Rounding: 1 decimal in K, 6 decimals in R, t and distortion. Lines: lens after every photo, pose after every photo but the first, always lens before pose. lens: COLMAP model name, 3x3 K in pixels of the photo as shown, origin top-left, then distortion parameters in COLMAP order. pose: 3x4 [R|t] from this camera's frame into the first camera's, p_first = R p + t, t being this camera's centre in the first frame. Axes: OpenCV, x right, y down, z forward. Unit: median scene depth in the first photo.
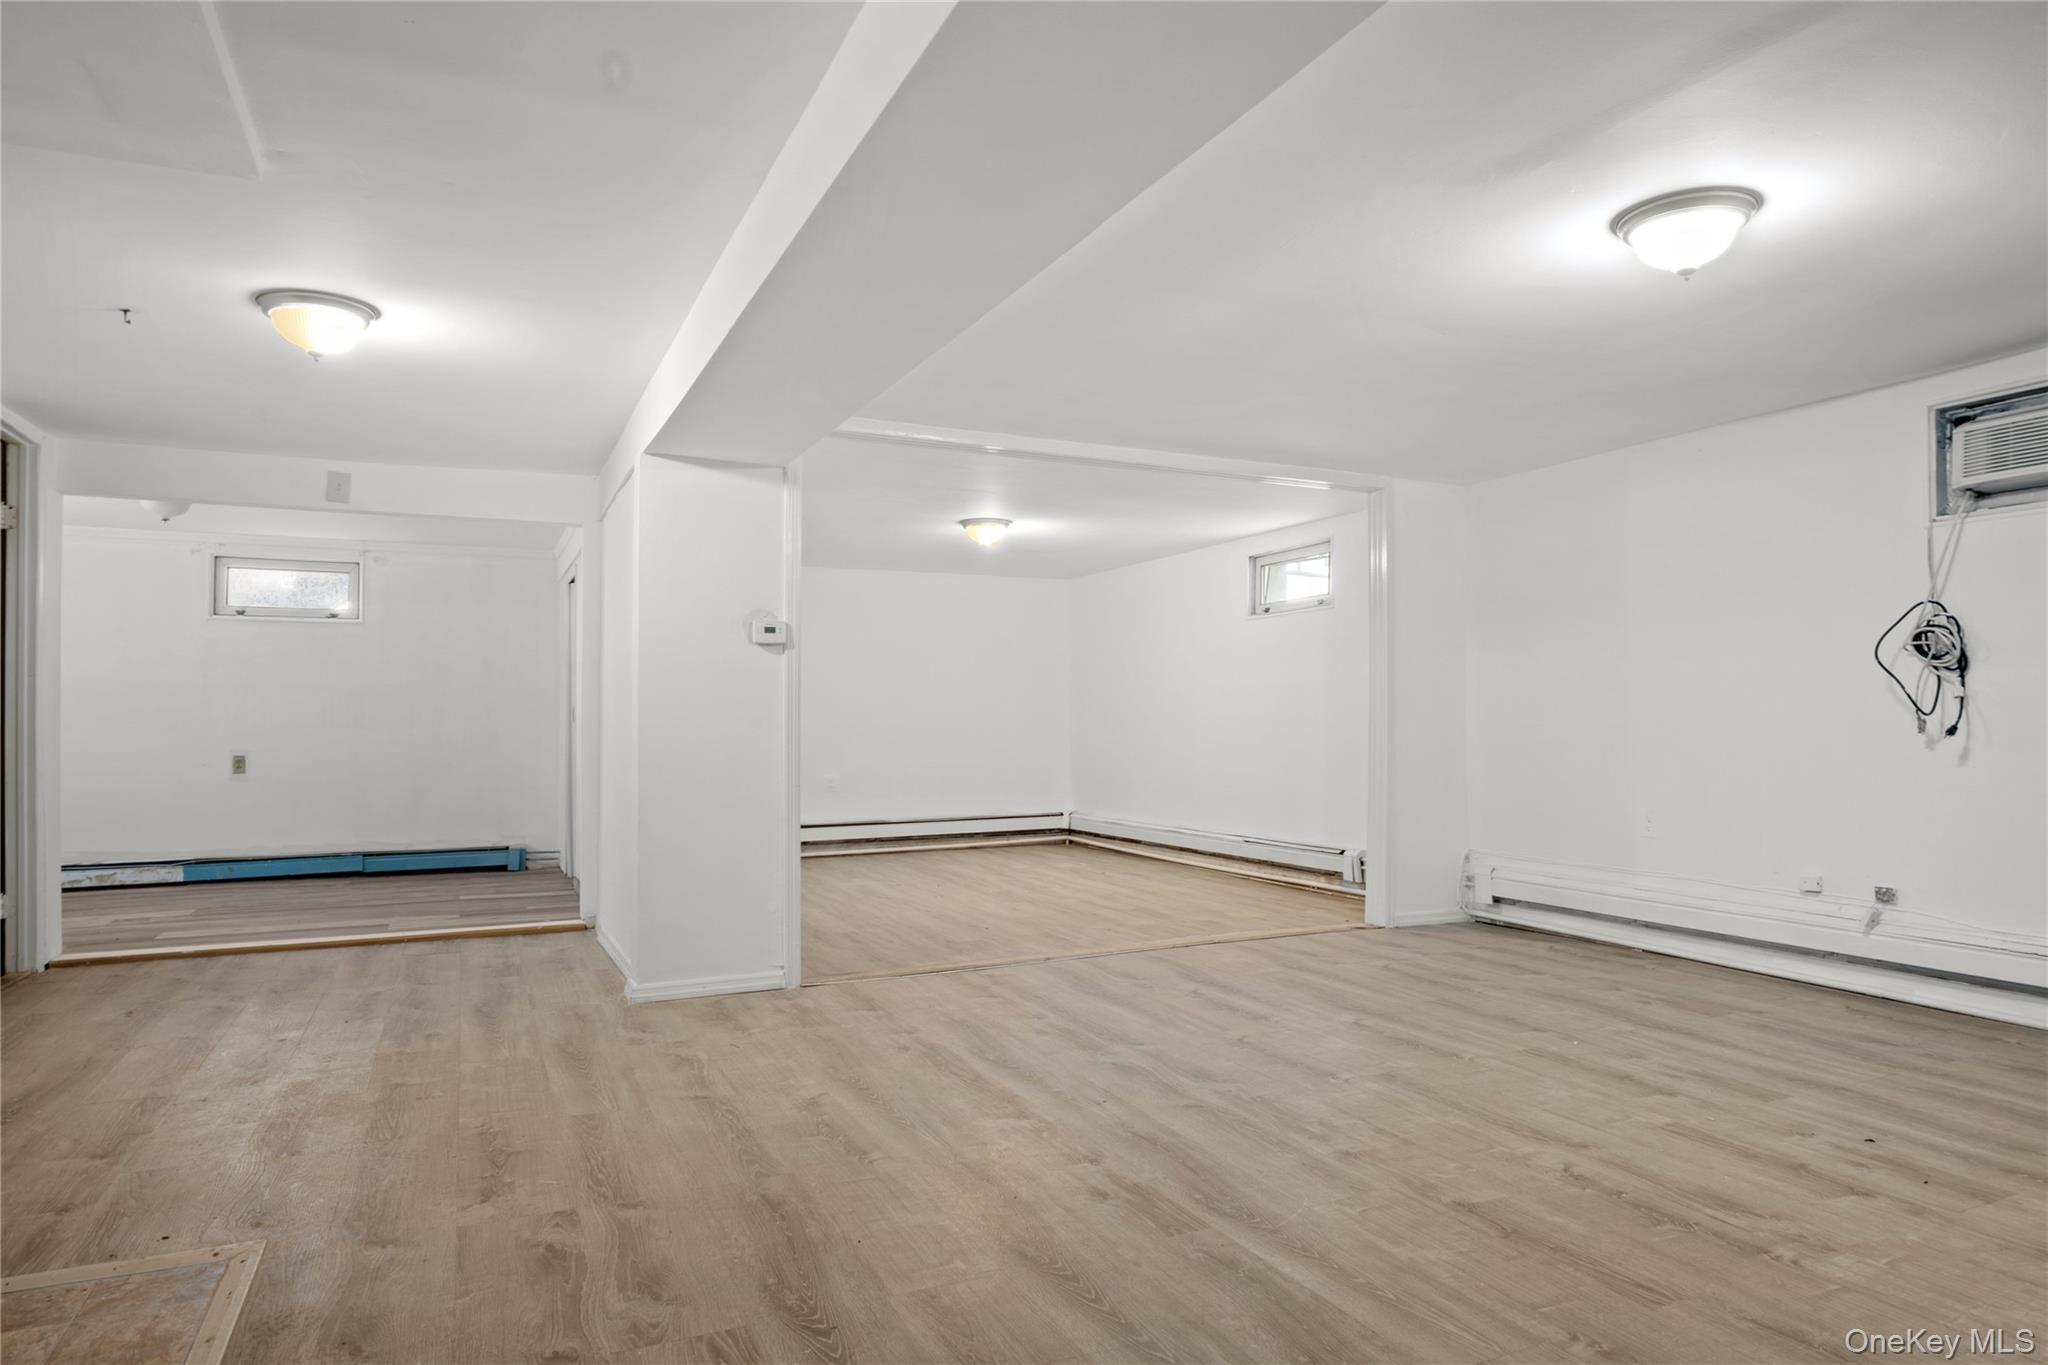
lens RADIAL K [[1202.7, 0, 1028.5], [0, 1202.7, 687.7], [0, 0, 1]] dist [-0.042847, 0.034701]
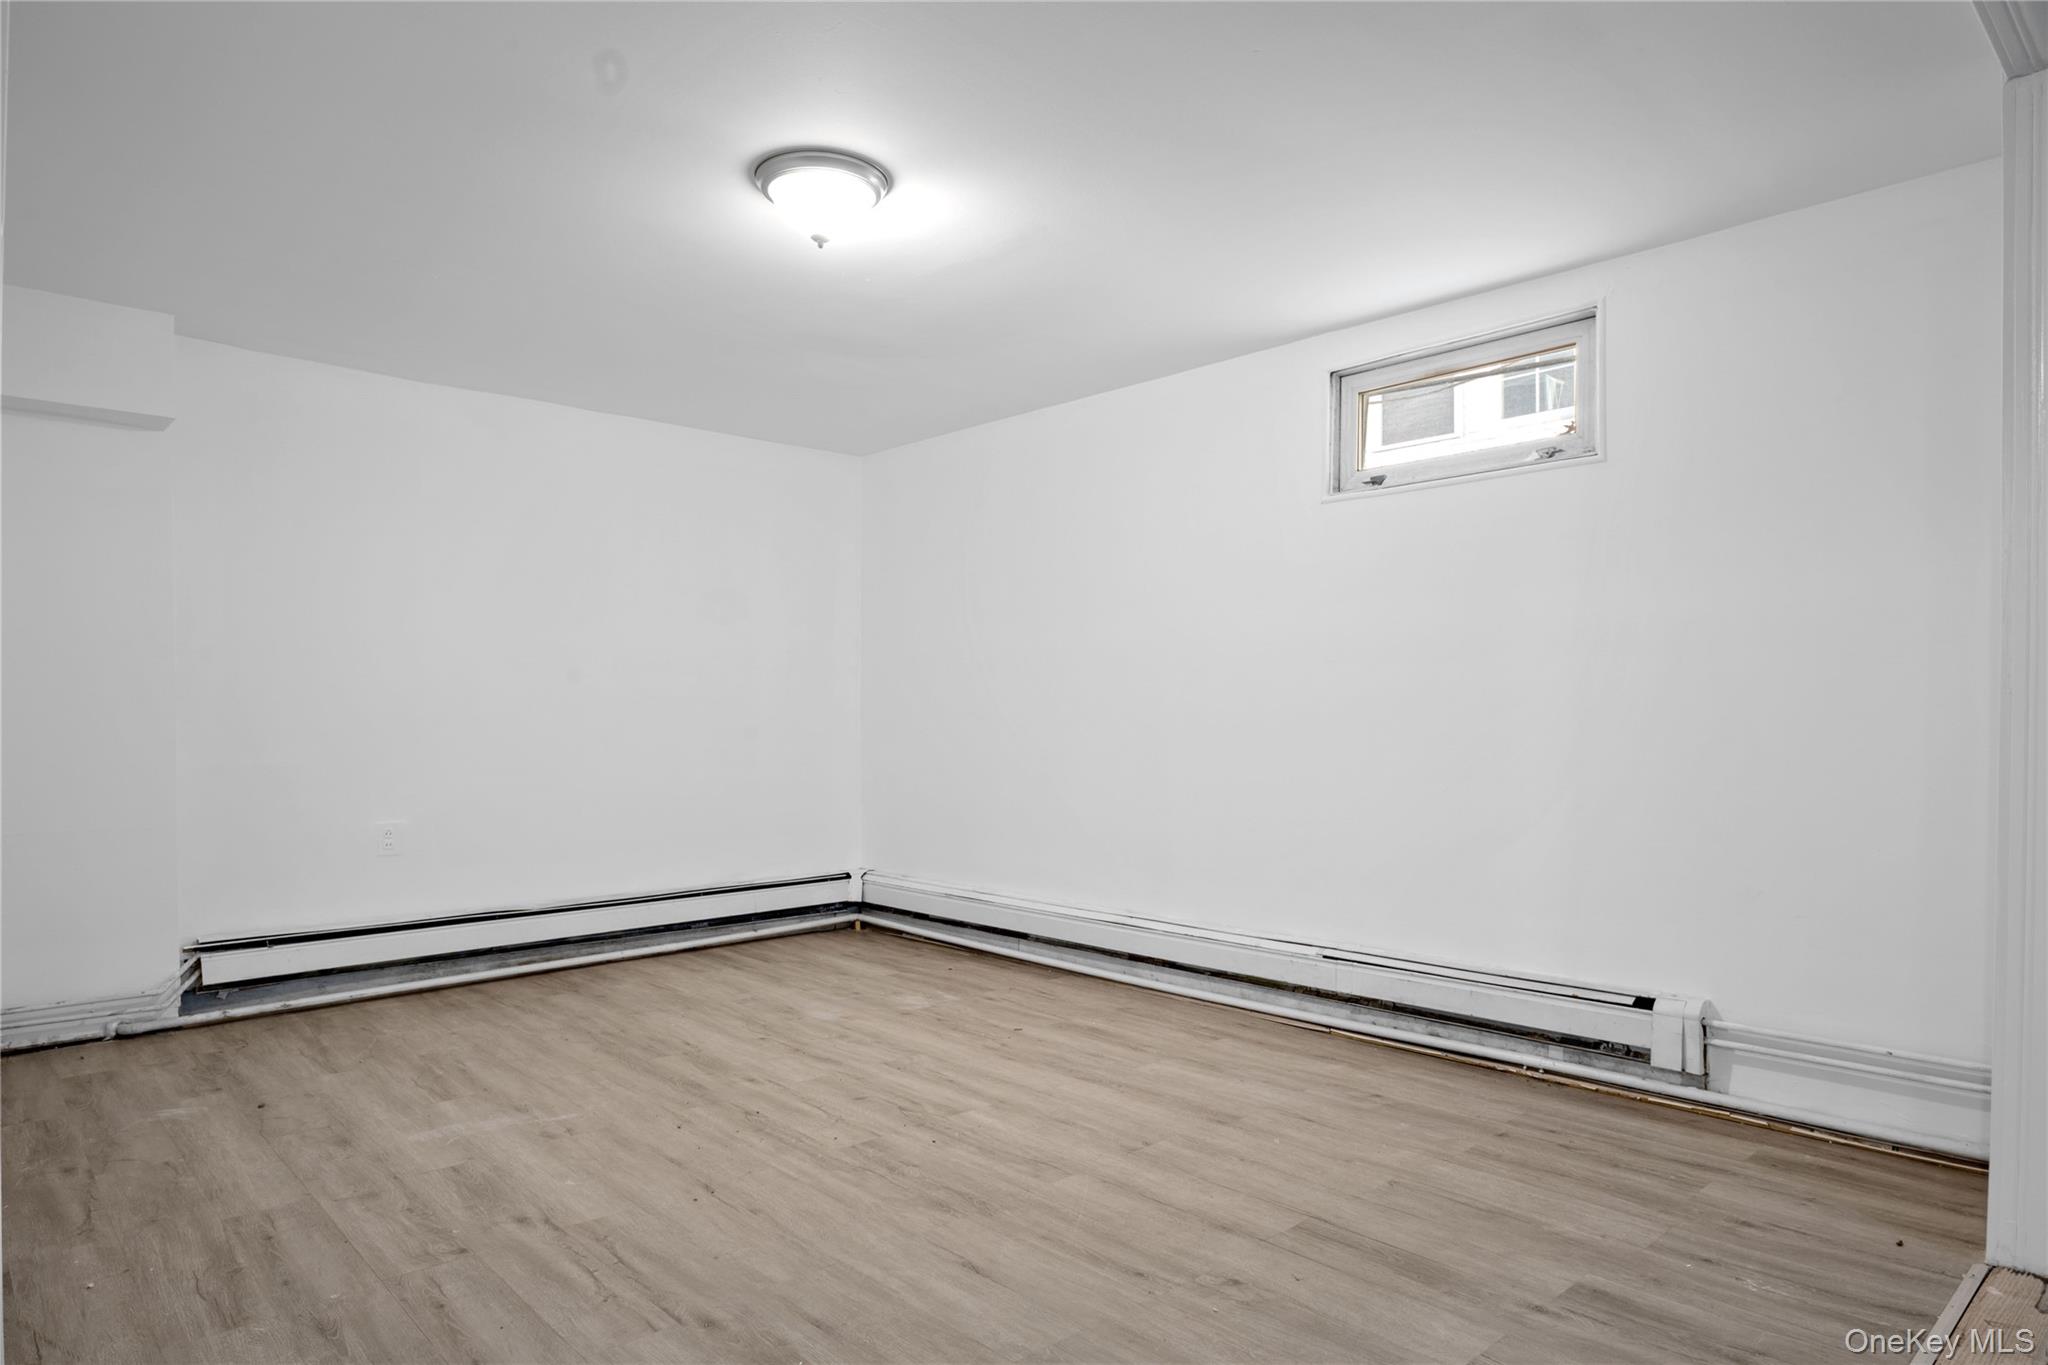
lens RADIAL K [[1202.7, 0, 1028.5], [0, 1202.7, 687.7], [0, 0, 1]] dist [-0.042847, 0.034701]
pose [[0.953391, 0.013888, 0.301417, -0.083099], [-0.014500, 0.999895, -0.000205, 0.021887], [-0.301389, -0.004175, 0.953492, 0.594030]]
